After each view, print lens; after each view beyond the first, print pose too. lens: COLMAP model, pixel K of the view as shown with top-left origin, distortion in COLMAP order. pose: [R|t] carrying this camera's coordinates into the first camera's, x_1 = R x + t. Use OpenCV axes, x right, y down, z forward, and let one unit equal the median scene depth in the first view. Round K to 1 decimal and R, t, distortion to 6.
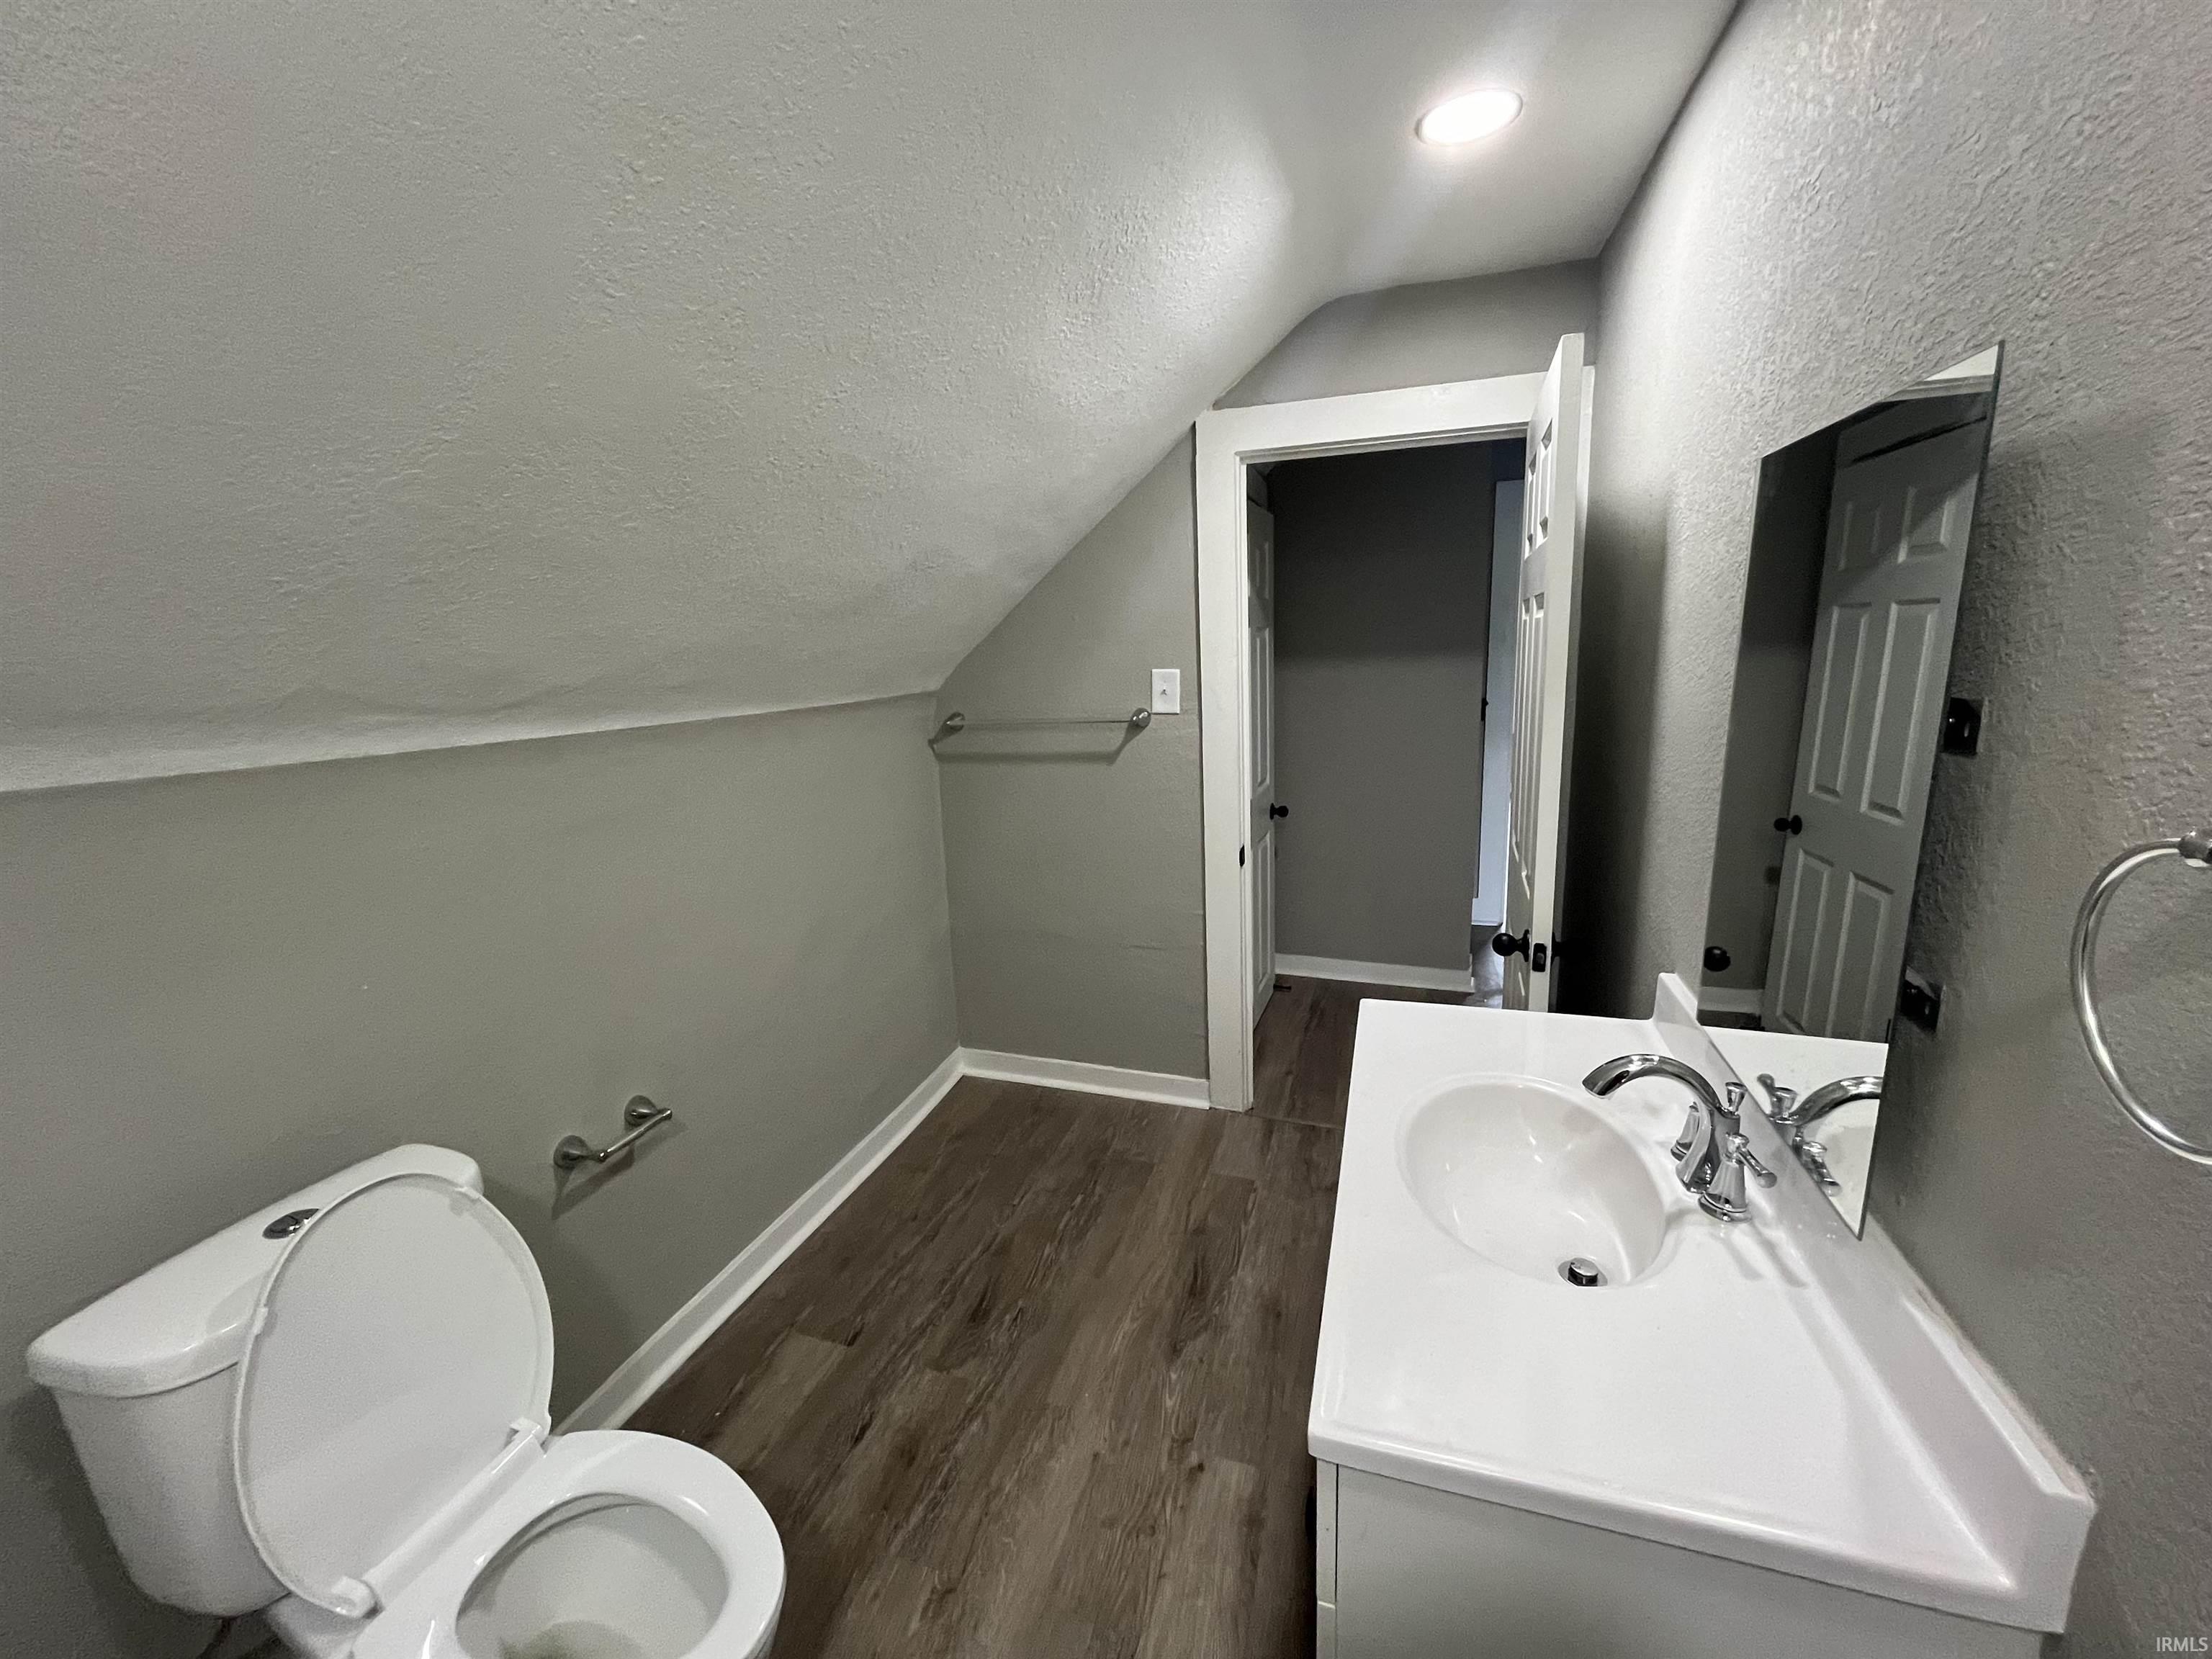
lens RADIAL K [[896.7, 0, 1106.0], [0, 896.7, 829.5], [0, 0, 1]] dist [-0.000194, 0.000081]
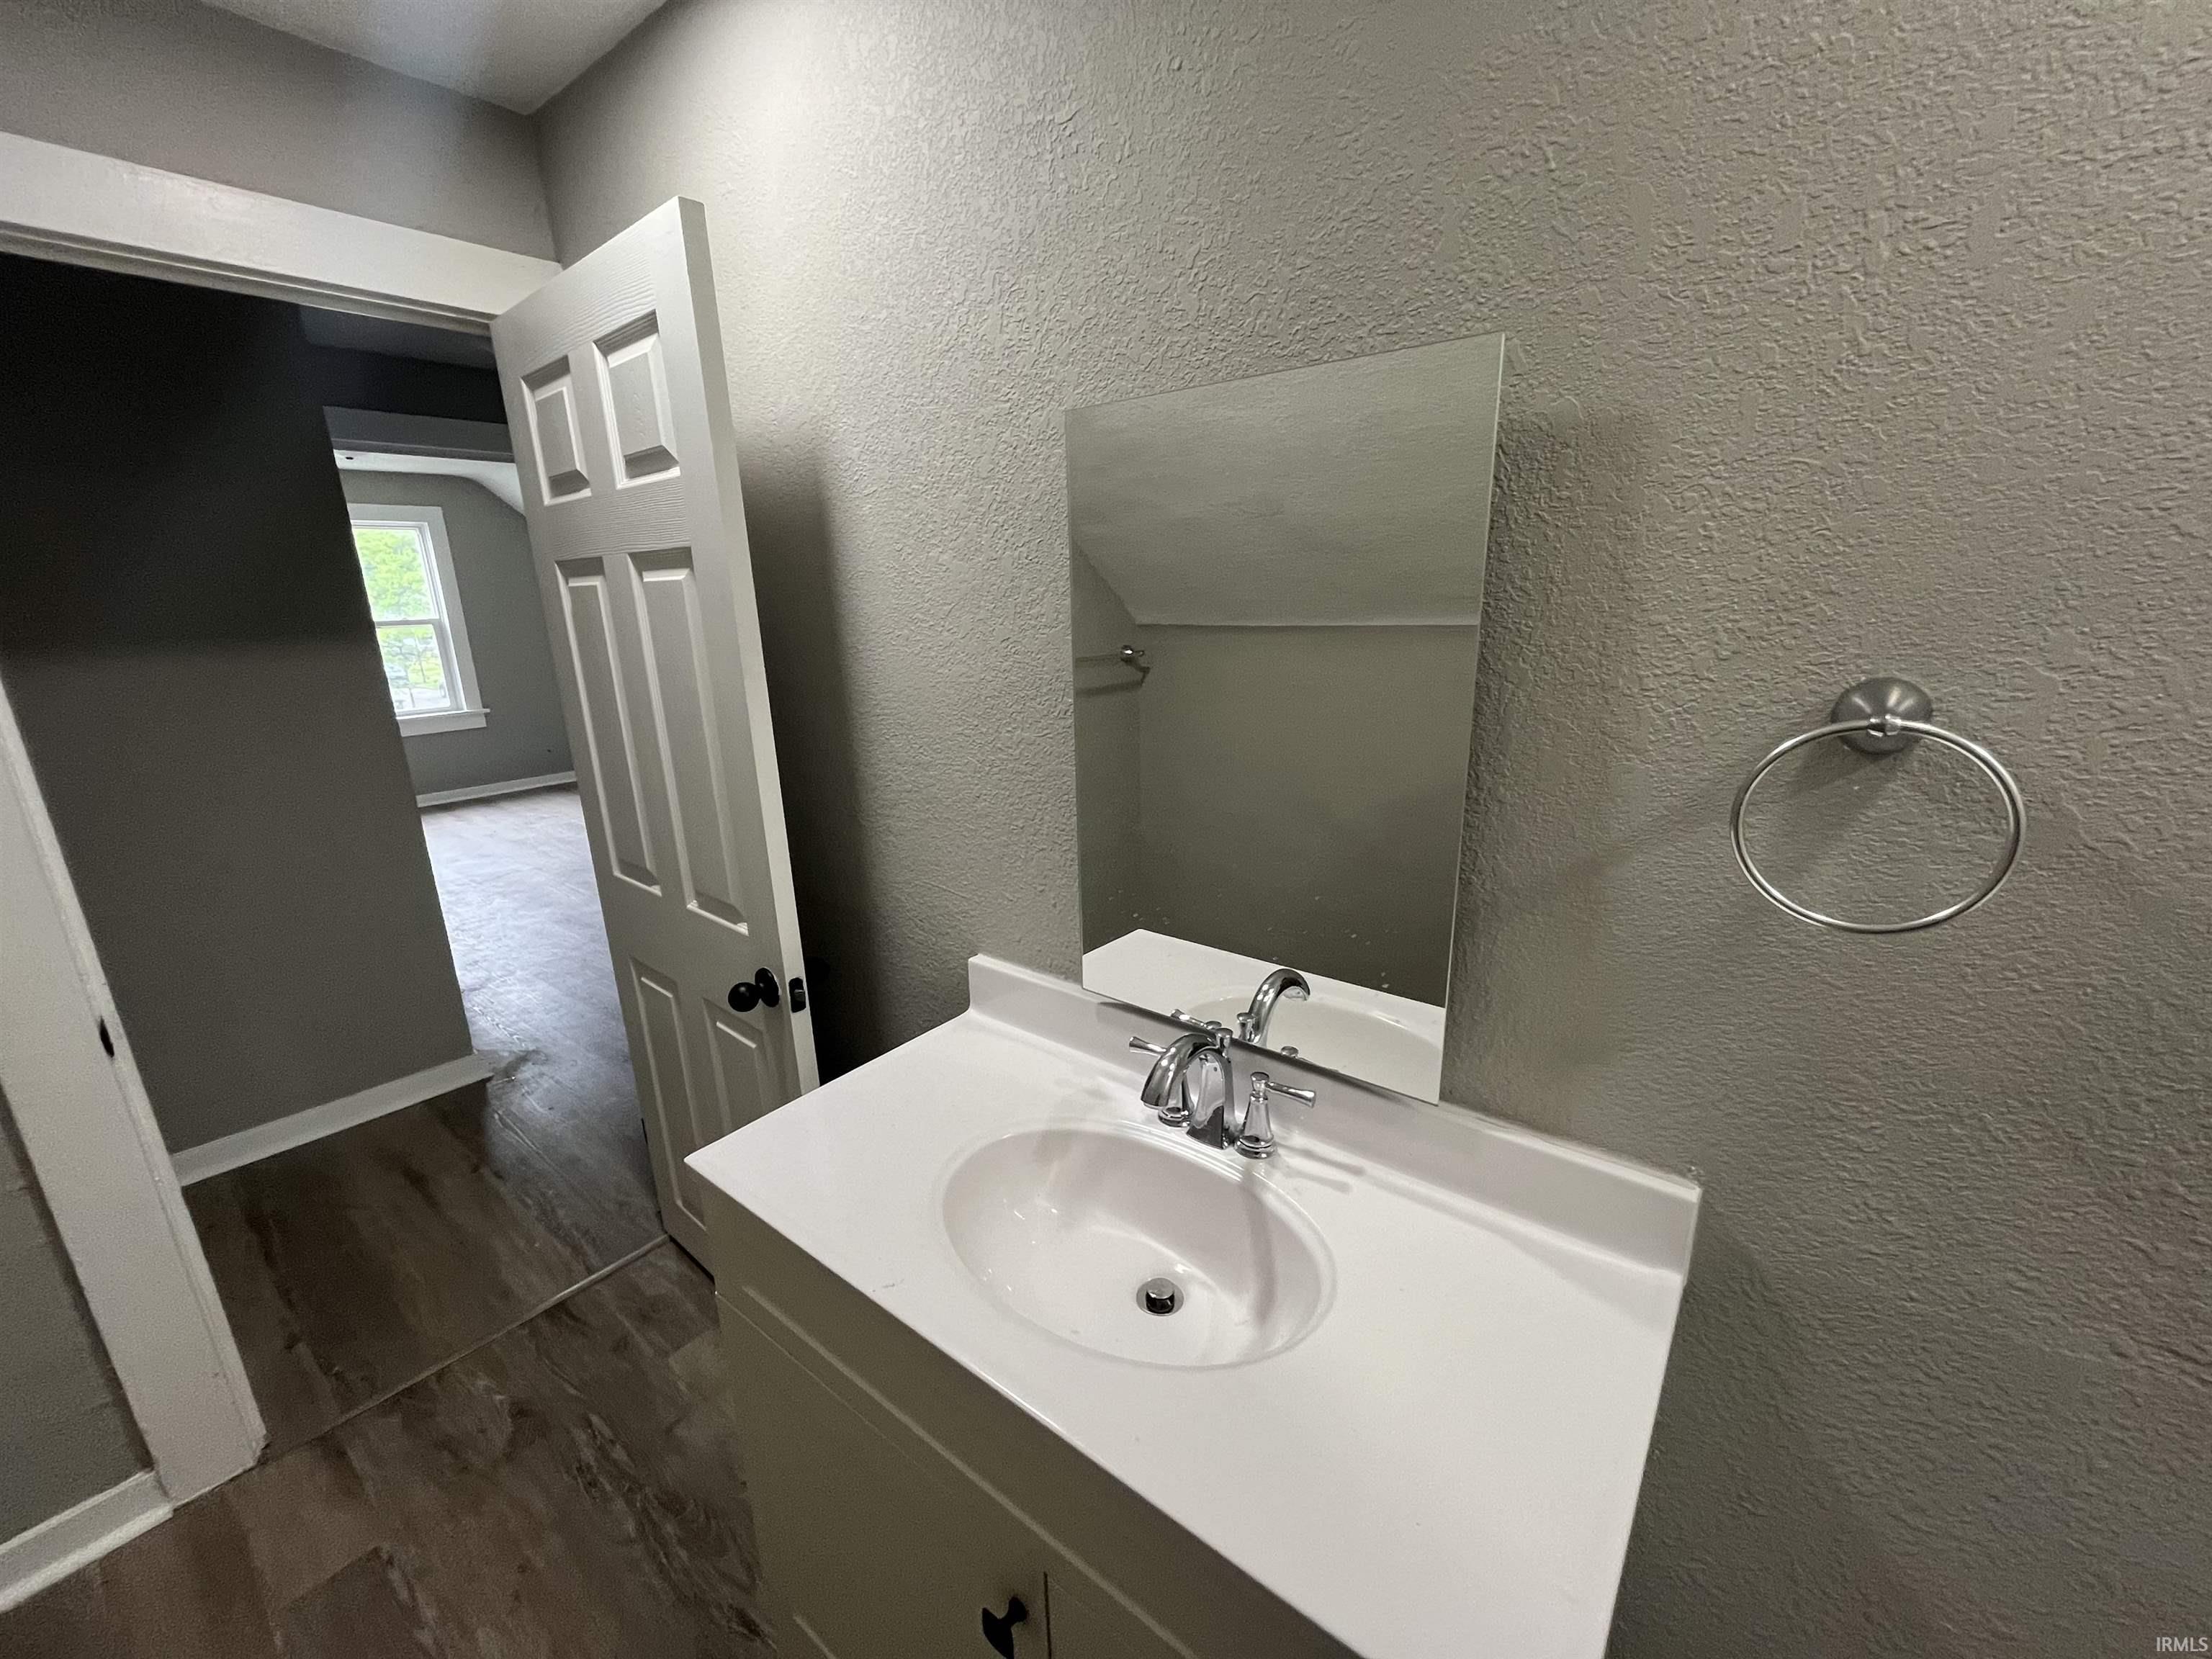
lens RADIAL K [[896.7, 0, 1106.0], [0, 896.7, 829.5], [0, 0, 1]] dist [-0.000194, 0.000081]
pose [[0.351217, -0.217850, 0.910597, -0.148861], [0.204521, 0.966919, 0.152441, -0.078956], [-0.913684, 0.132697, 0.384154, 0.436055]]
